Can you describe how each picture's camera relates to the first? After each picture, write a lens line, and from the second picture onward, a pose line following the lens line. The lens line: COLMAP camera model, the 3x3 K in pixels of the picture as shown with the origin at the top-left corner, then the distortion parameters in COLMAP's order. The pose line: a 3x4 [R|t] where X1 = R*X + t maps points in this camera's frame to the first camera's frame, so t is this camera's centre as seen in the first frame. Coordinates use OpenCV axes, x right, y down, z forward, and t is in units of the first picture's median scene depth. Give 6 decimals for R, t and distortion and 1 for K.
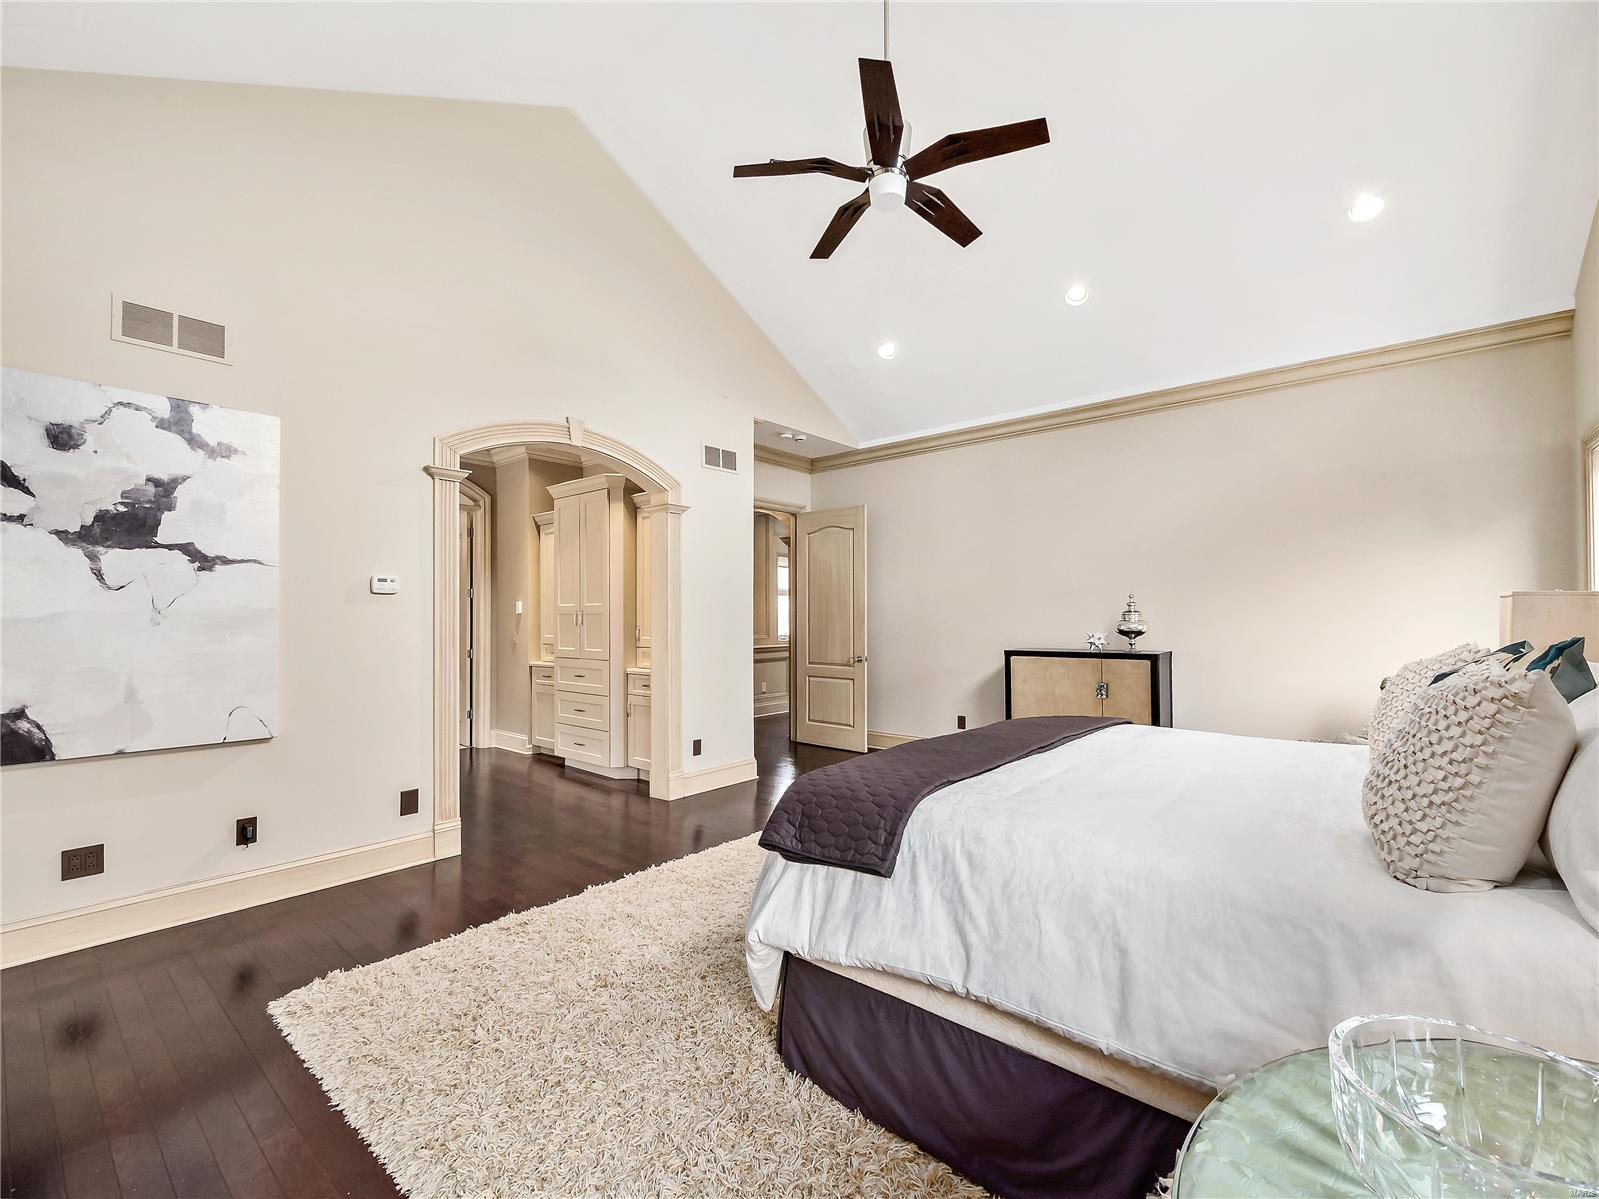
lens RADIAL K [[698.9, 0, 796.6], [0, 698.9, 581.6], [0, 0, 1]] dist [-0.009683, -0.000203]
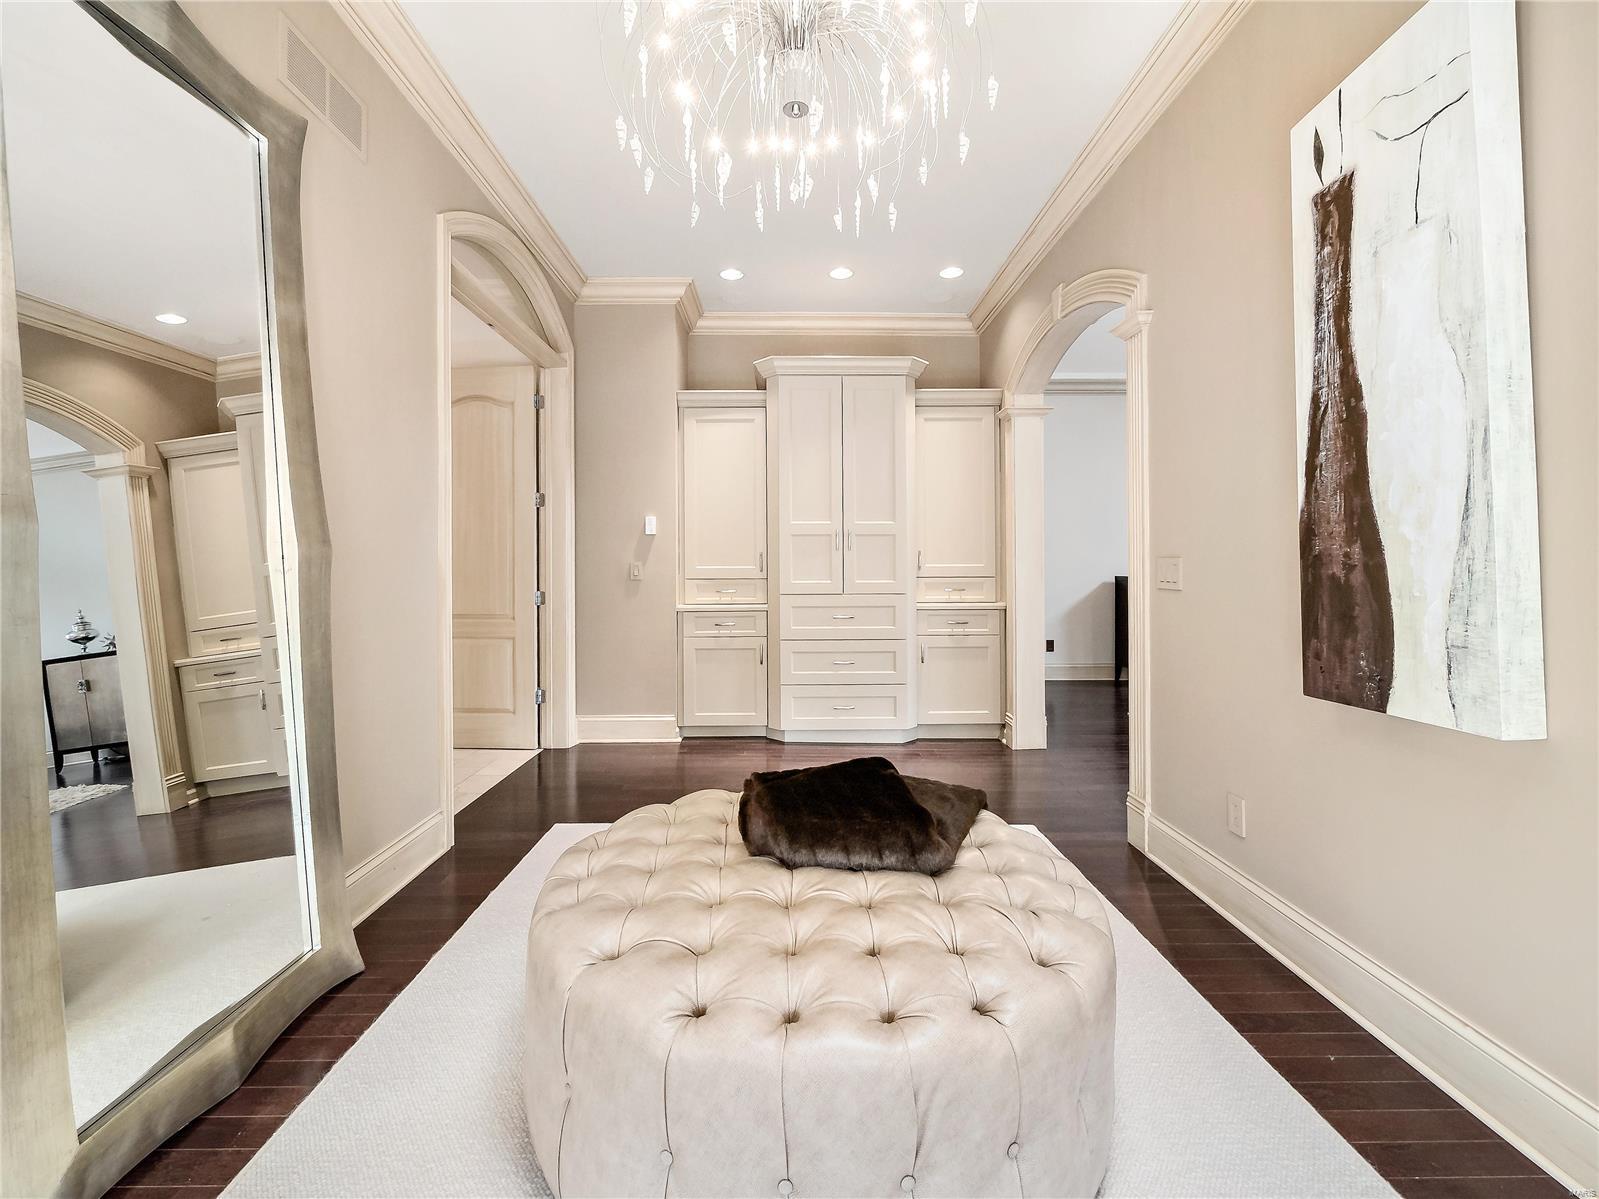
lens RADIAL K [[695.3, 0, 794.1], [0, 695.3, 562.3], [0, 0, 1]] dist [-0.003239, -0.000131]
pose [[0.750399, 0.011115, 0.660892, -0.777228], [-0.031067, 0.999347, 0.018467, 0.059658], [-0.660255, -0.034389, 0.750254, 0.441397]]
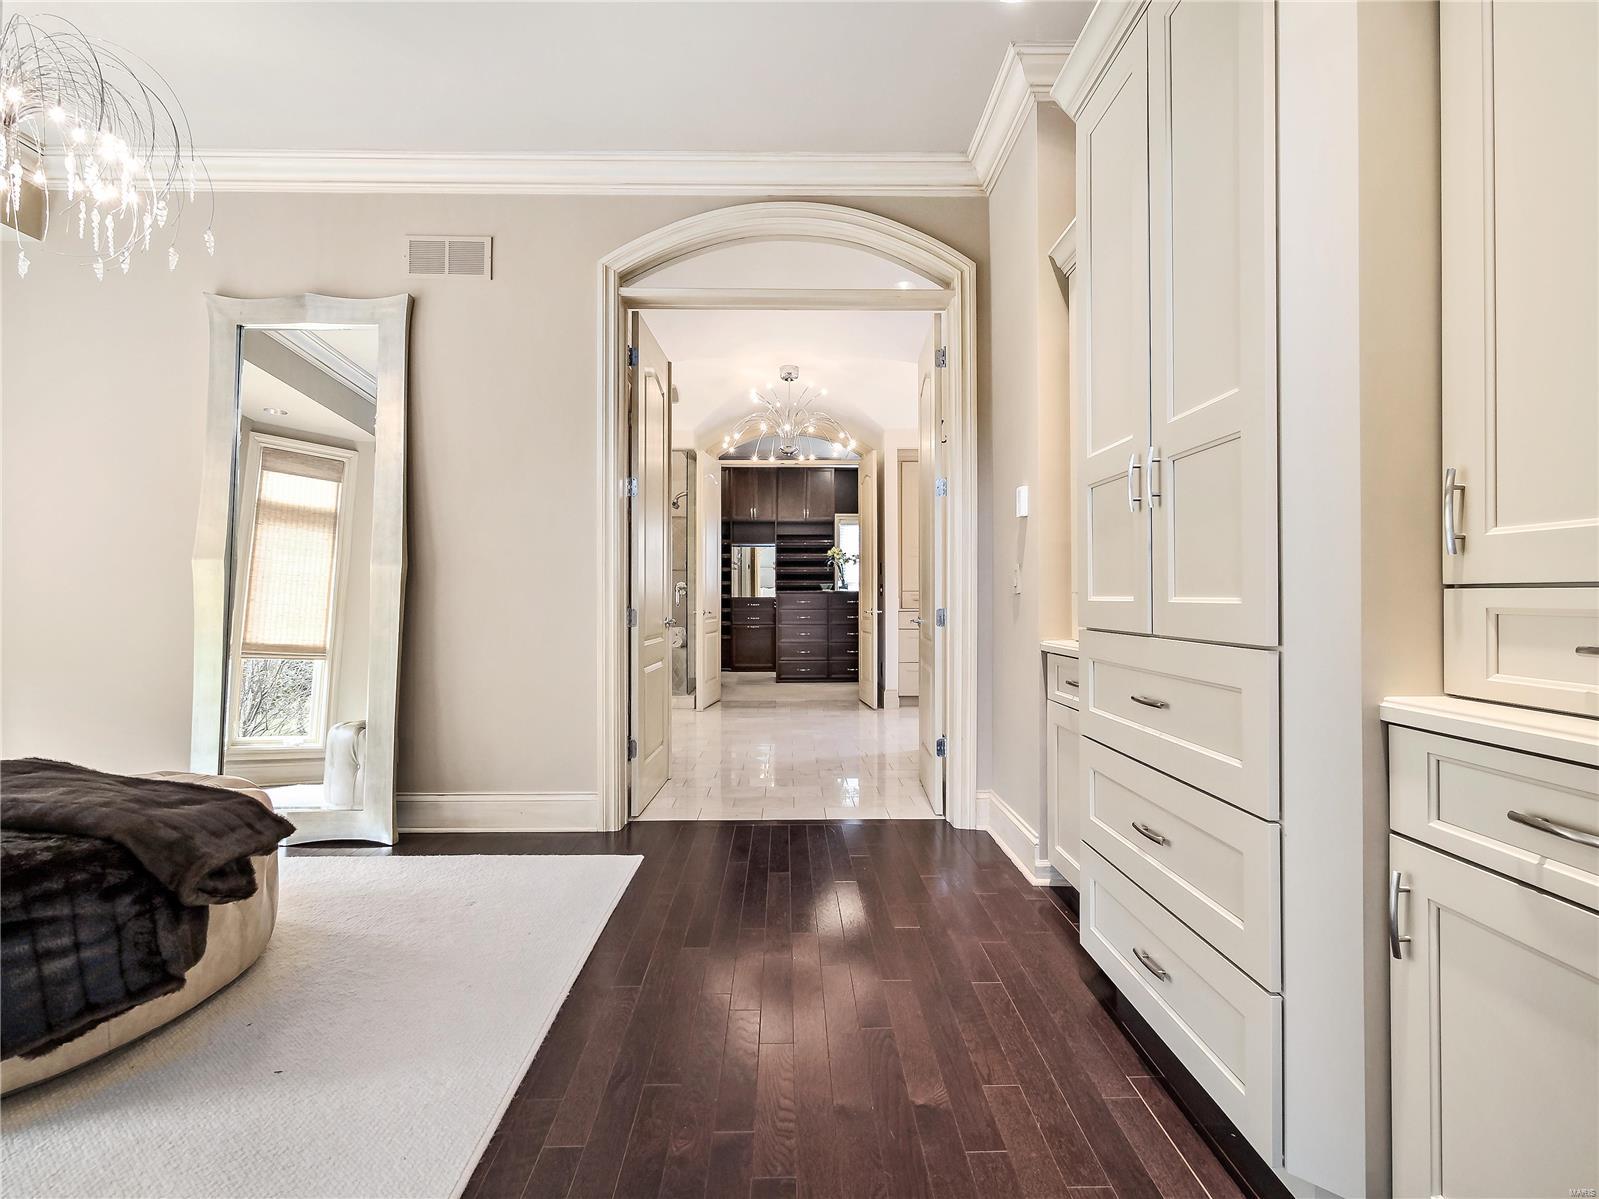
lens RADIAL K [[751.4, 0, 802.5], [0, 751.4, 586.1], [0, 0, 1]] dist [0.003908, -0.000110]
pose [[0.666675, 0.003859, -0.745339, -0.173728], [0.021361, 0.999477, 0.024281, 0.076364], [0.745043, -0.032109, 0.666244, 0.662085]]
